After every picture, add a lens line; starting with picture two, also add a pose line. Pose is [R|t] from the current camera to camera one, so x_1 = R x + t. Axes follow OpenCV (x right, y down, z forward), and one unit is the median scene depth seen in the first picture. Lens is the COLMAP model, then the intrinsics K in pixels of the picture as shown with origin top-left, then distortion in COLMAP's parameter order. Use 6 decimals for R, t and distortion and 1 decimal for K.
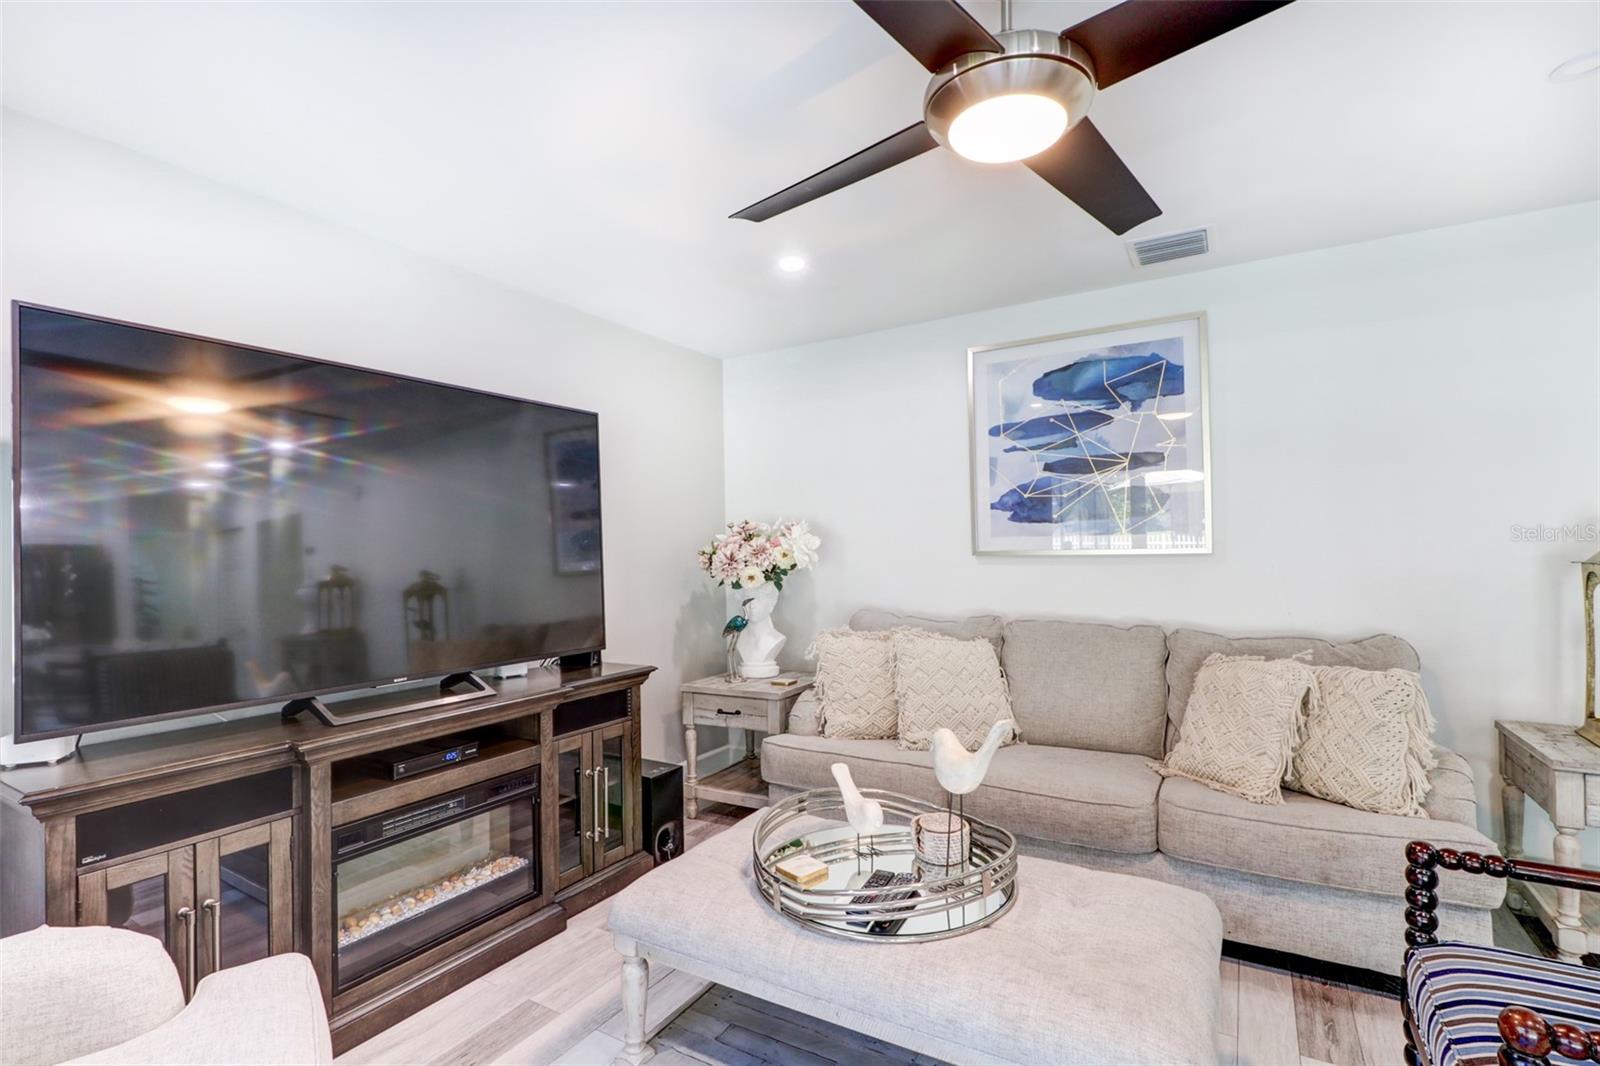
lens RADIAL K [[740.9, 0, 802.2], [0, 740.9, 539.9], [0, 0, 1]] dist [0.000628, -0.004357]
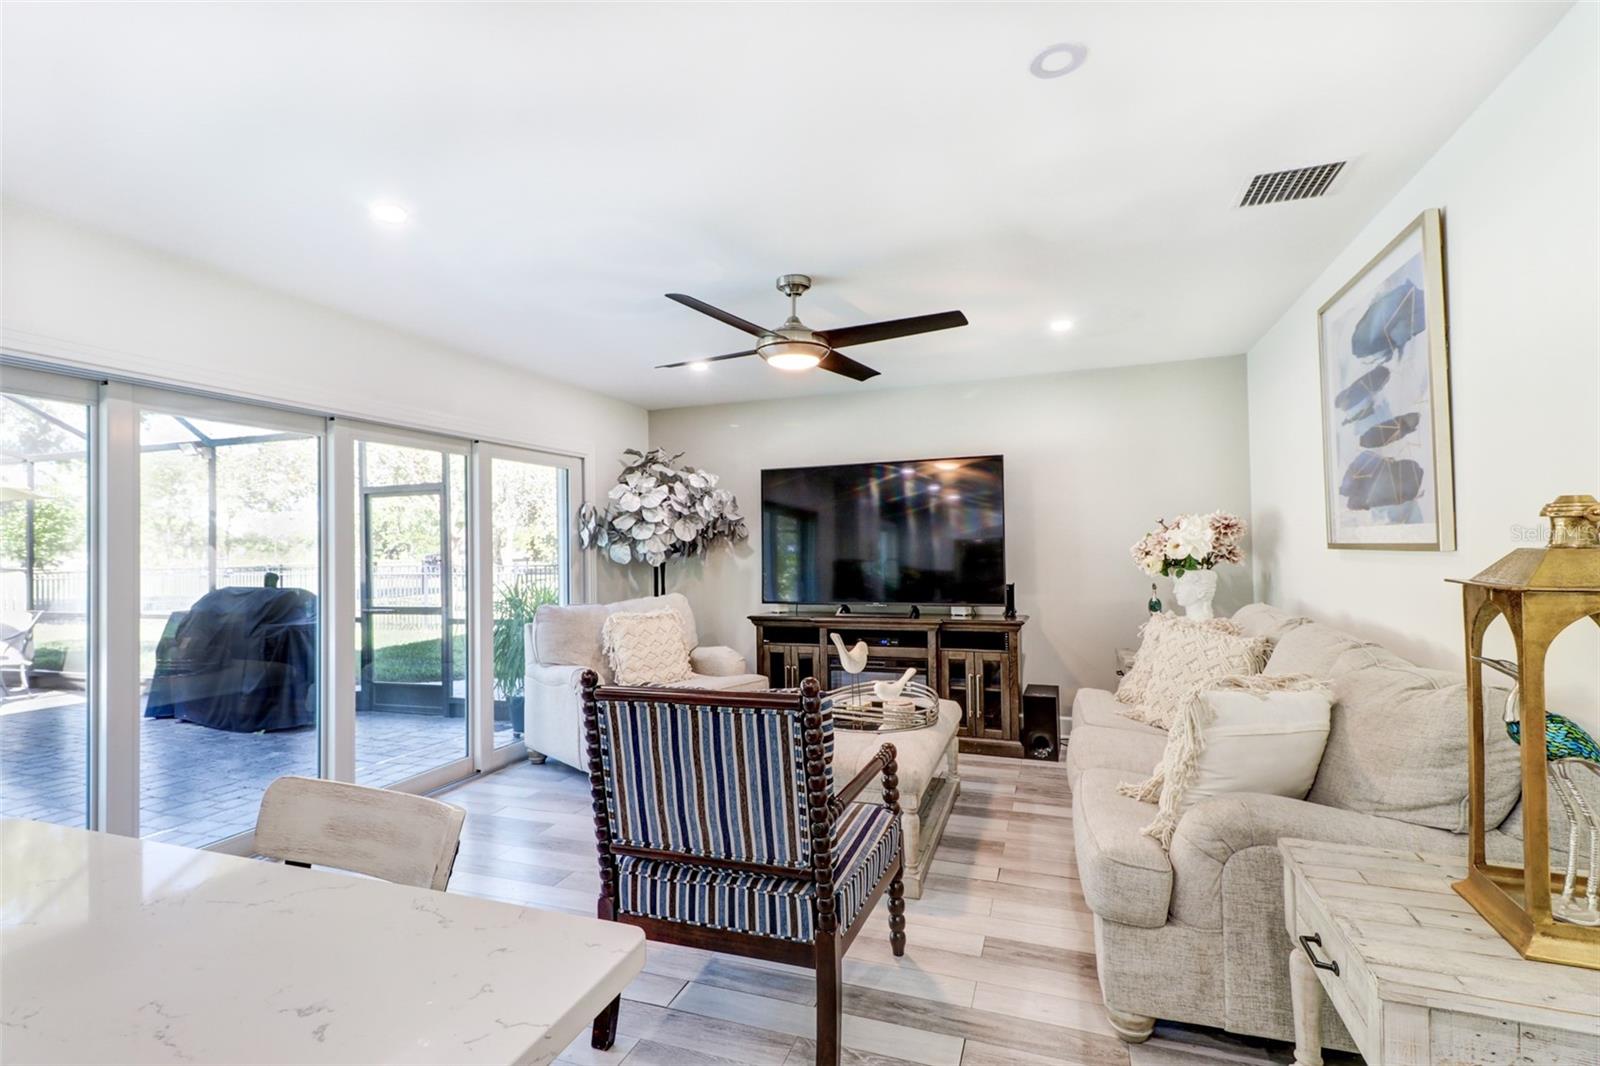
lens RADIAL K [[740.9, 0, 792.8], [0, 740.9, 534.9], [0, 0, 1]] dist [0.000628, -0.004357]
pose [[0.182189, -0.004891, -0.983251, 1.058281], [0.029242, 0.999572, 0.000446, -0.014899], [0.982829, -0.028834, 0.182254, 0.250395]]
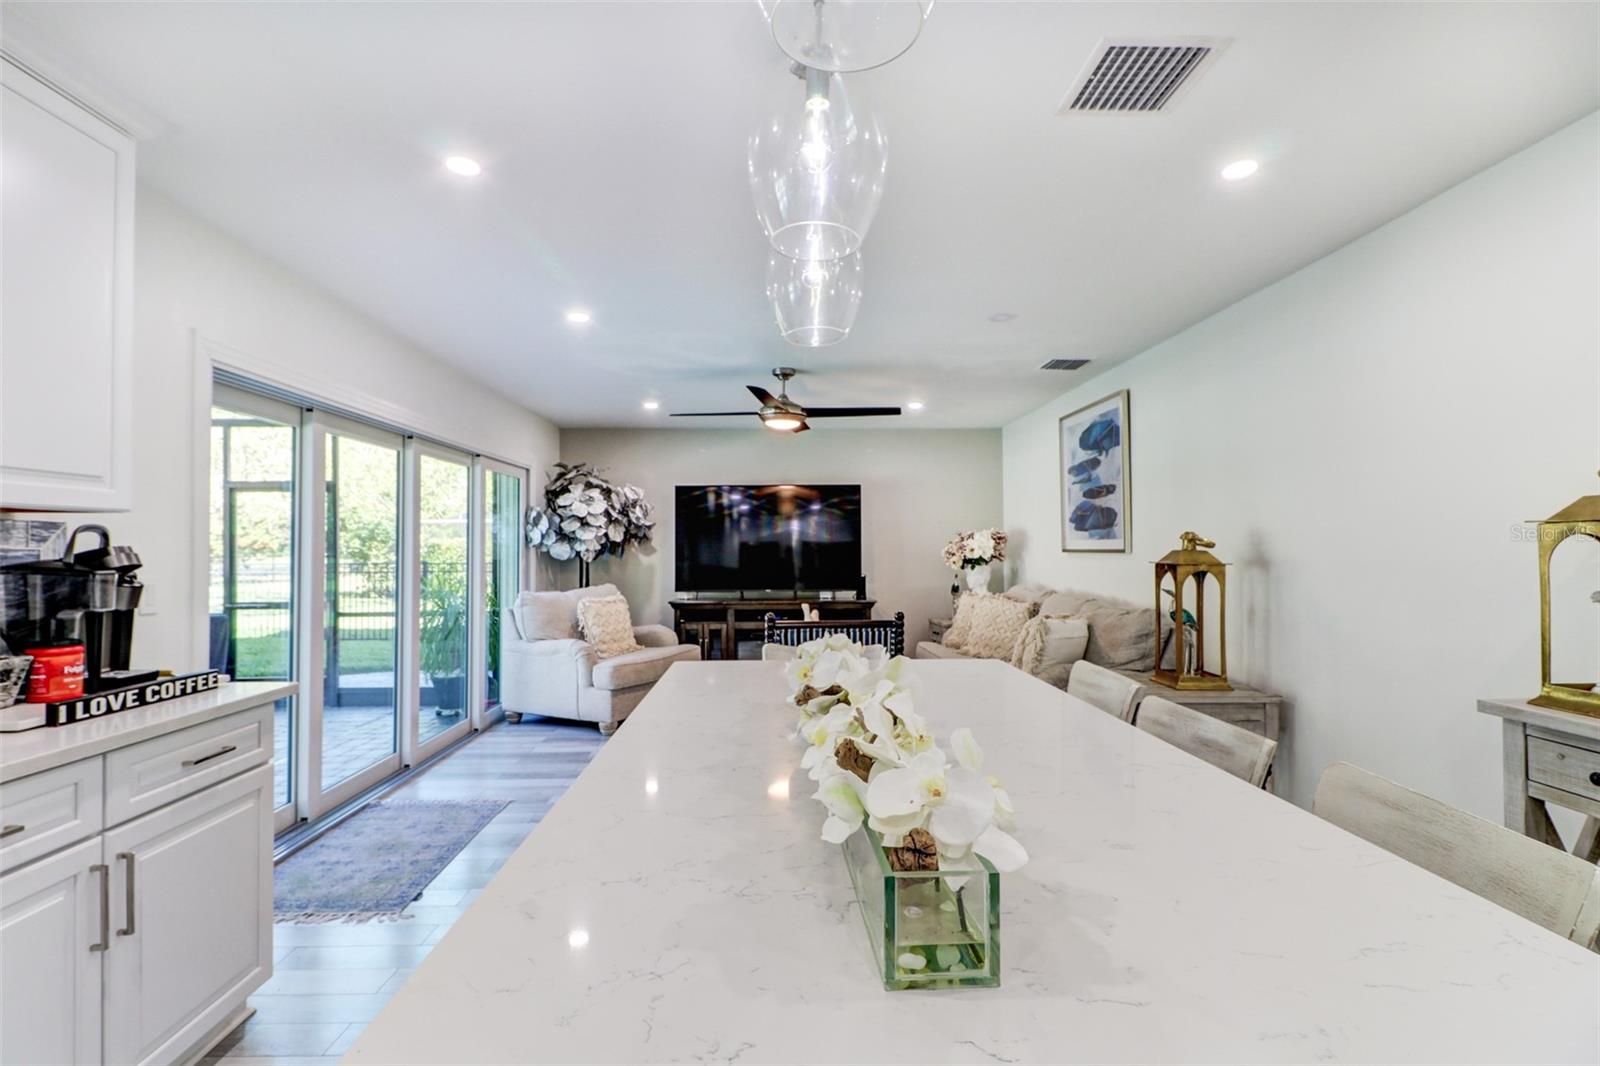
lens RADIAL K [[740.9, 0, 794.7], [0, 740.9, 537.0], [0, 0, 1]] dist [0.000628, -0.004357]
pose [[0.536634, -0.000021, -0.843815, 1.352607], [0.008713, 0.999947, 0.005517, -0.026039], [0.843770, -0.010313, 0.536605, -0.328737]]
